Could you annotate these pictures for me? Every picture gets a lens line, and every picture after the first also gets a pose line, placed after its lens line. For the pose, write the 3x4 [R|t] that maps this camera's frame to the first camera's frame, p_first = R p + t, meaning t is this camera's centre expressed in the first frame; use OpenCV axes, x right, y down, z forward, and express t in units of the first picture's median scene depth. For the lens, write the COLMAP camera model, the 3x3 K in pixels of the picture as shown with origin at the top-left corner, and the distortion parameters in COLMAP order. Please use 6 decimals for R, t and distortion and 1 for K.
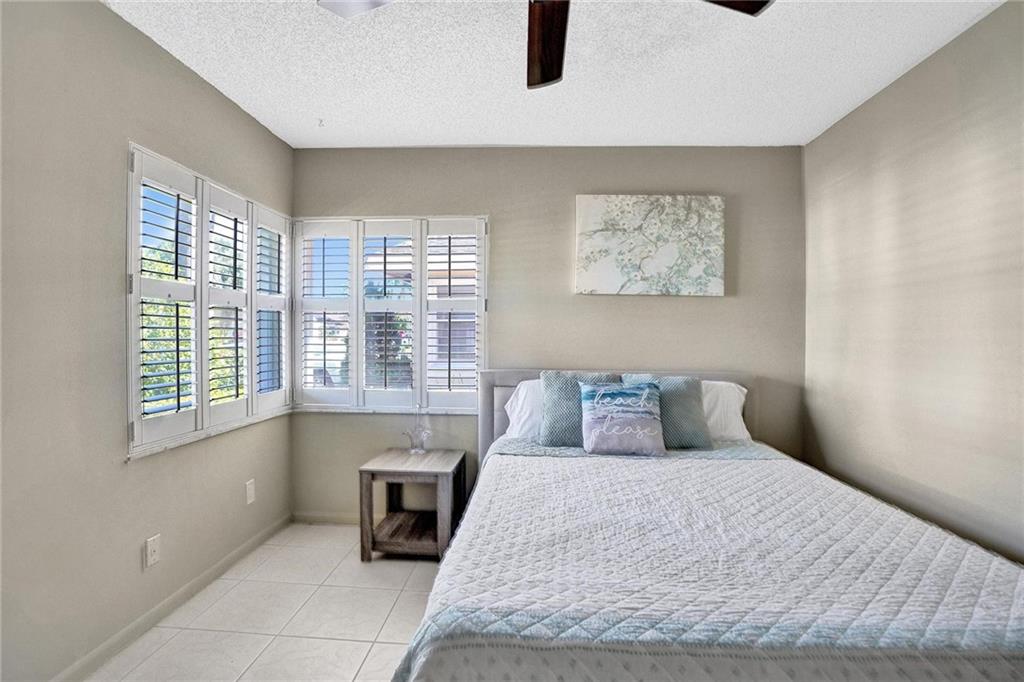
lens RADIAL K [[469.0, 0, 512.0], [0, 469.0, 341.0], [0, 0, 1]] dist [-0.039279, 0.000329]
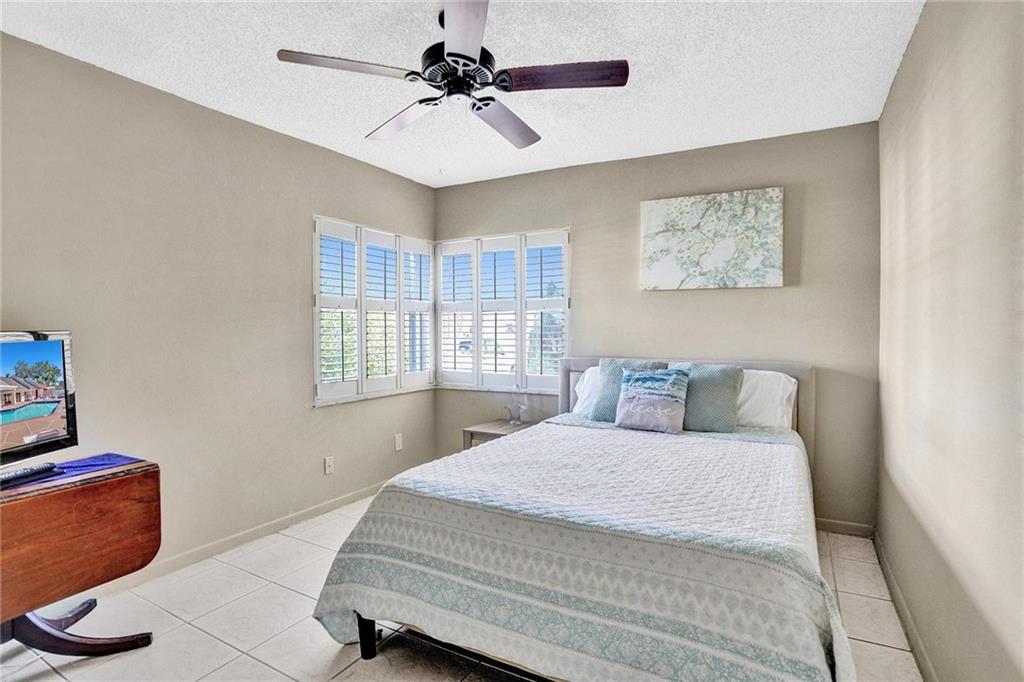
lens RADIAL K [[479.1, 0, 512.0], [0, 479.1, 341.0], [0, 0, 1]] dist [-0.053506, 0.016126]
pose [[0.906219, -0.003280, -0.422797, 0.354456], [0.009624, 0.999871, 0.012870, 0.002222], [0.422700, -0.015732, 0.906133, -0.171054]]
